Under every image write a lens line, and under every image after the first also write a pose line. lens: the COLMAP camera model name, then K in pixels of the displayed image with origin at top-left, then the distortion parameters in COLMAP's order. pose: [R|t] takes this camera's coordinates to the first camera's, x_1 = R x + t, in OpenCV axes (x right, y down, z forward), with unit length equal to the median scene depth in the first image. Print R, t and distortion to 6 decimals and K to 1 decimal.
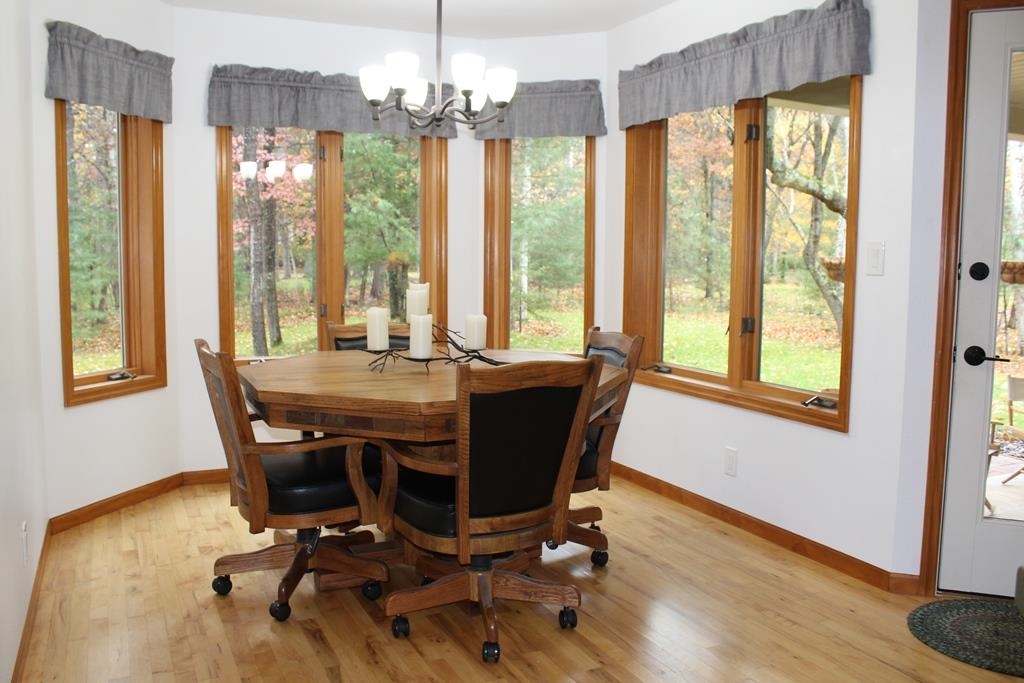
lens RADIAL K [[853.3, 0, 505.3], [0, 853.3, 341.0], [0, 0, 1]] dist [-0.159589, 0.138476]
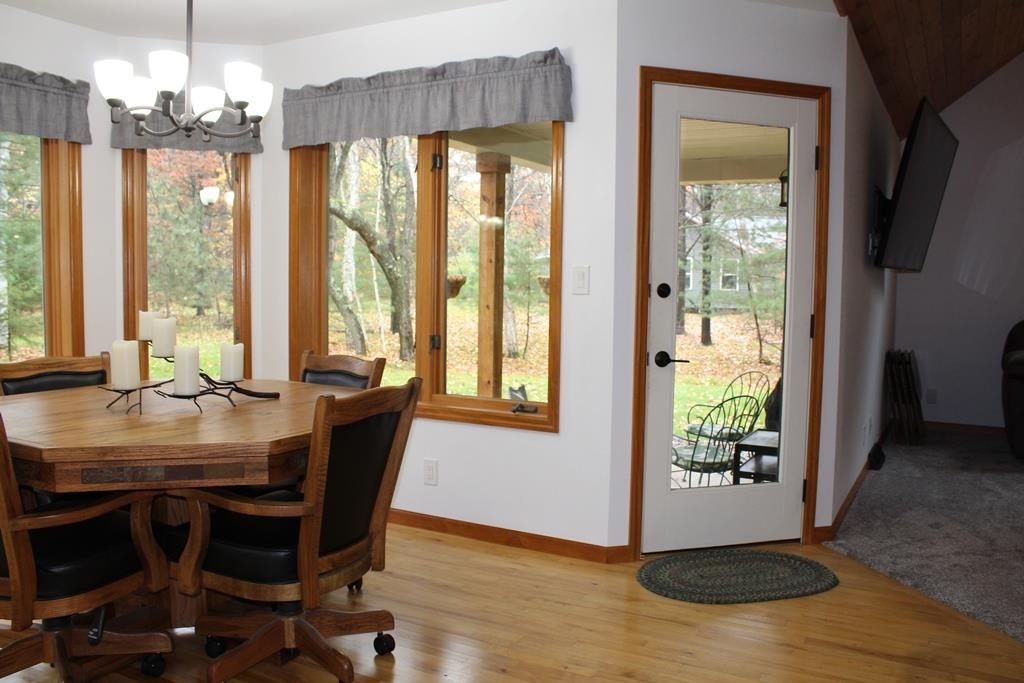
lens RADIAL K [[853.3, 0, 515.5], [0, 853.3, 342.7], [0, 0, 1]] dist [-0.159589, 0.138476]
pose [[0.816976, -0.041791, 0.575156, -0.253779], [0.051375, 0.998679, -0.000410, -0.012856], [-0.574379, 0.029884, 0.818044, 0.064284]]
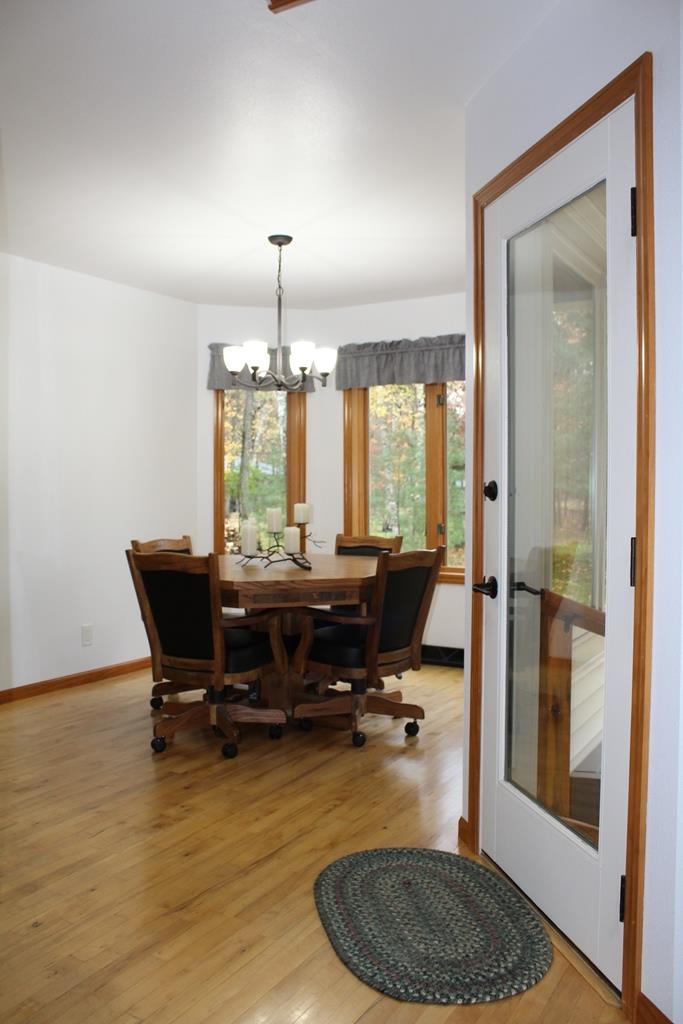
lens RADIAL K [[853.3, 0, 339.2], [0, 853.3, 514.7], [0, 0, 1]] dist [-0.159589, 0.138476]
pose [[0.542288, 0.019480, -0.839967, 0.930796], [-0.077054, 0.996671, -0.026632, -0.016583], [0.836652, 0.079165, 0.541983, 0.277110]]
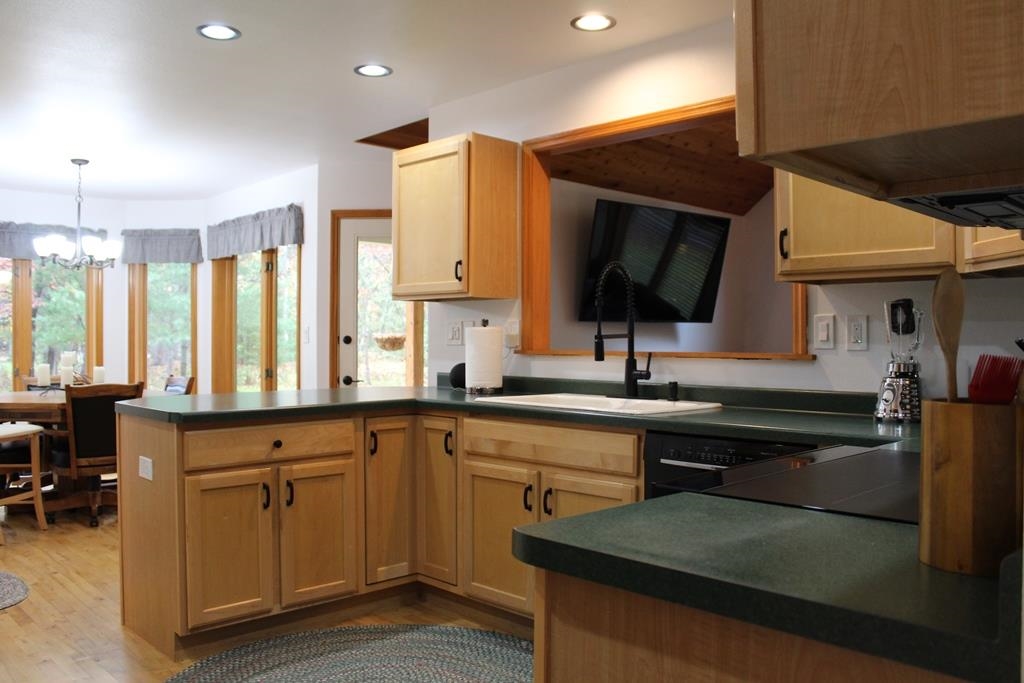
lens RADIAL K [[853.3, 0, 510.6], [0, 853.3, 336.3], [0, 0, 1]] dist [-0.159589, 0.138476]
pose [[0.950575, -0.010157, 0.310328, 0.223701], [0.040785, 0.994889, -0.092367, 0.091512], [-0.307804, 0.100458, 0.946131, -0.876303]]
